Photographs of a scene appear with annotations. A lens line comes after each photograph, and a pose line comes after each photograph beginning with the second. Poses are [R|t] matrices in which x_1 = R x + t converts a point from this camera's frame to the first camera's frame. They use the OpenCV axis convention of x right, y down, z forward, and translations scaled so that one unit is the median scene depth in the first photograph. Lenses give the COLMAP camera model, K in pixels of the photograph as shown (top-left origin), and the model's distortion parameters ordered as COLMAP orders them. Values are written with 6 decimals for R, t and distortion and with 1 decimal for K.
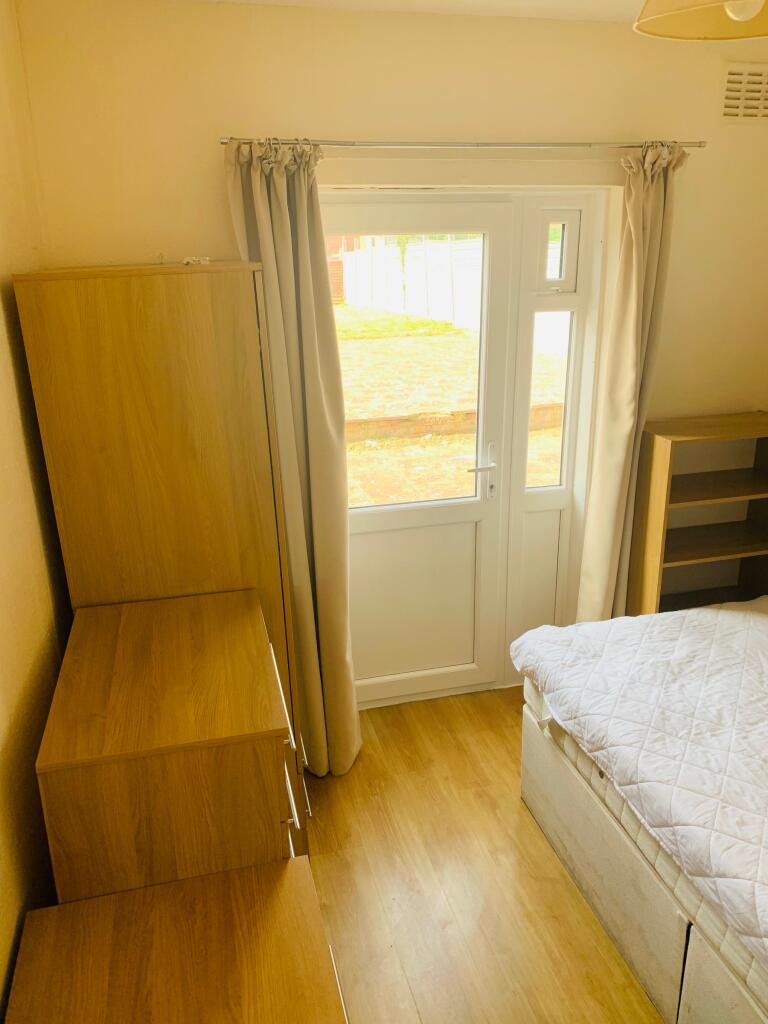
lens RADIAL K [[790.9, 0, 384.0], [0, 790.9, 512.0], [0, 0, 1]] dist [0.129342, -0.187328]
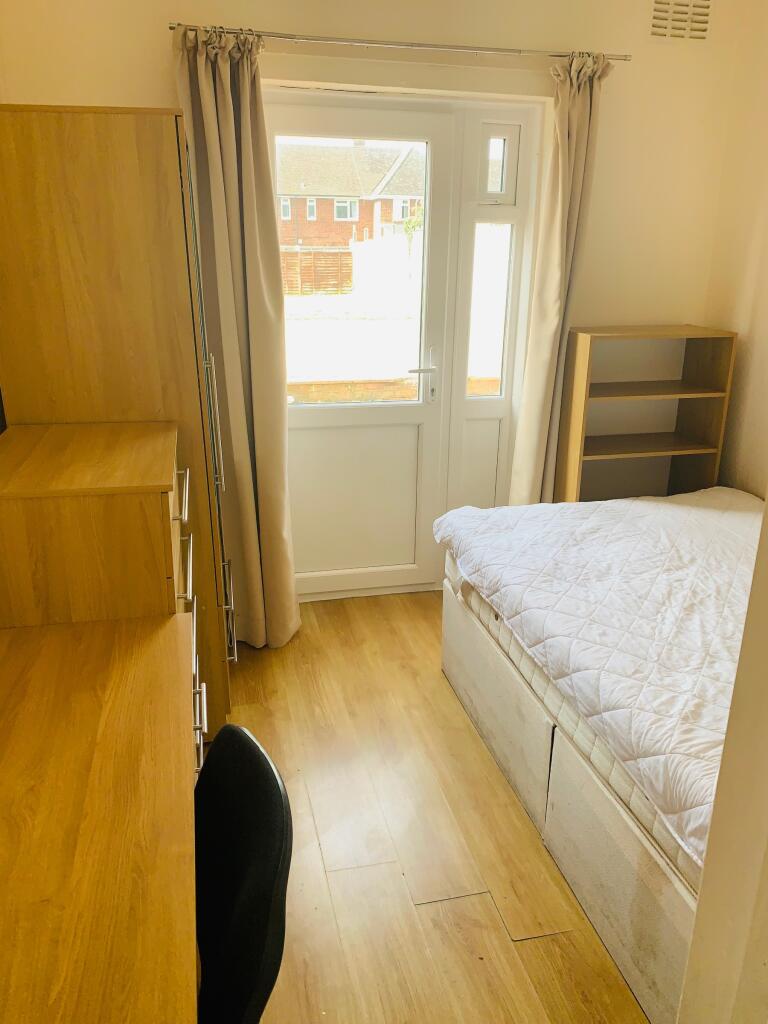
lens RADIAL K [[790.2, 0, 380.4], [0, 790.2, 497.6], [0, 0, 1]] dist [0.138817, -0.186481]
pose [[0.999277, 0.034711, -0.015487, 0.110946], [-0.034992, 0.999221, -0.018258, 0.169895], [0.014841, 0.018786, 0.999713, -0.071998]]
